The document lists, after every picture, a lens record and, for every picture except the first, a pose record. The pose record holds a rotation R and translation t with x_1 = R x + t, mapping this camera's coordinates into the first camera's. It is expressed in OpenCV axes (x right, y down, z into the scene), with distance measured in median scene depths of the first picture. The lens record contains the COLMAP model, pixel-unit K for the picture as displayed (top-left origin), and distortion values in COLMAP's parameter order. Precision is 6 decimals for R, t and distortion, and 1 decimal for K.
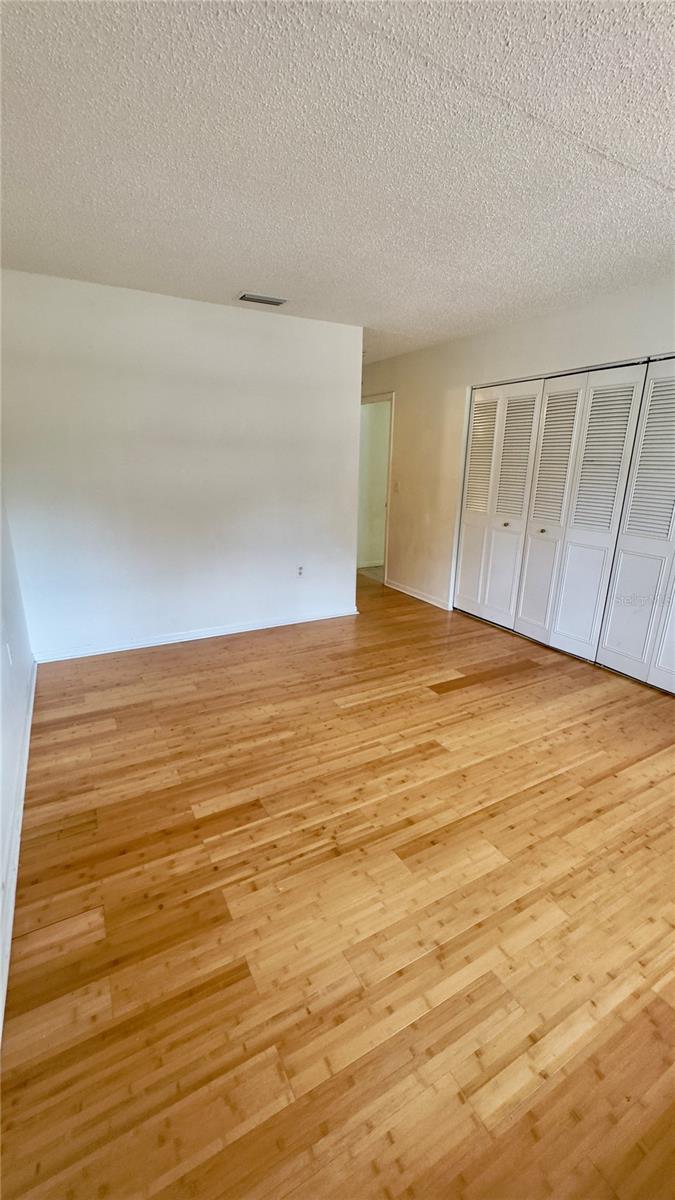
lens RADIAL K [[478.4, 0, 337.5], [0, 478.4, 600.0], [0, 0, 1]] dist [-0.000663, -0.000095]
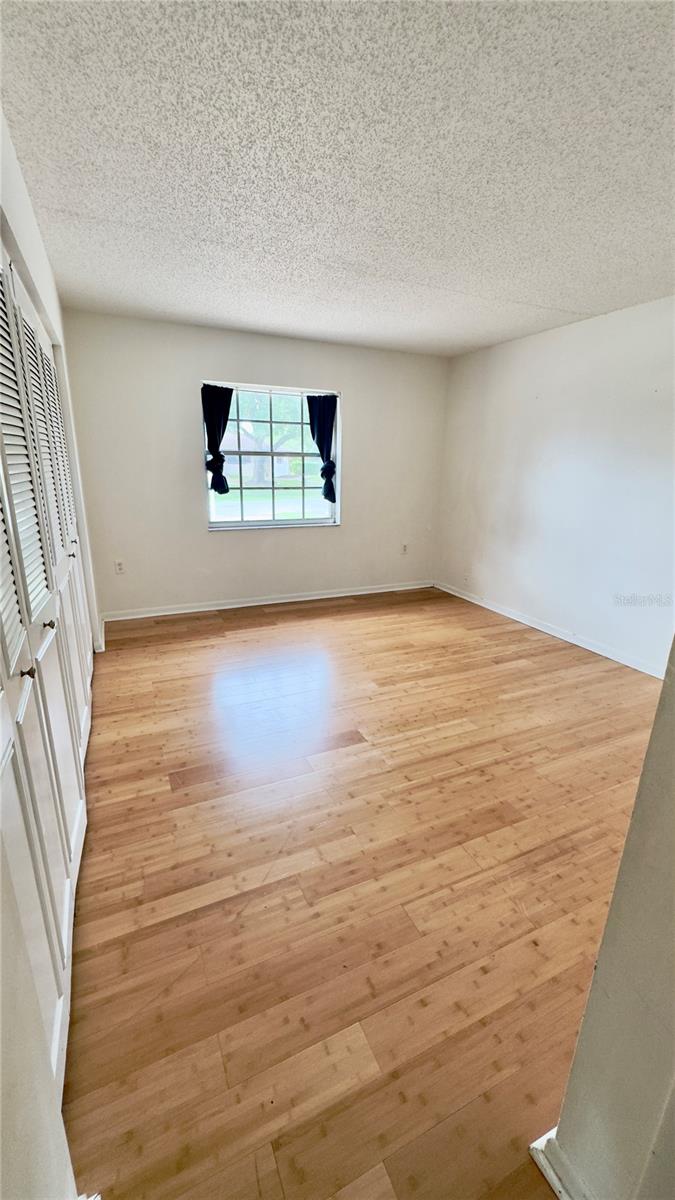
lens RADIAL K [[478.4, 0, 337.5], [0, 478.4, 600.0], [0, 0, 1]] dist [-0.000663, -0.000095]
pose [[-0.996376, -0.057962, 0.062244, 0.255778], [-0.014677, 0.838032, 0.545424, -0.581645], [-0.083777, 0.542534, -0.835846, 1.983615]]
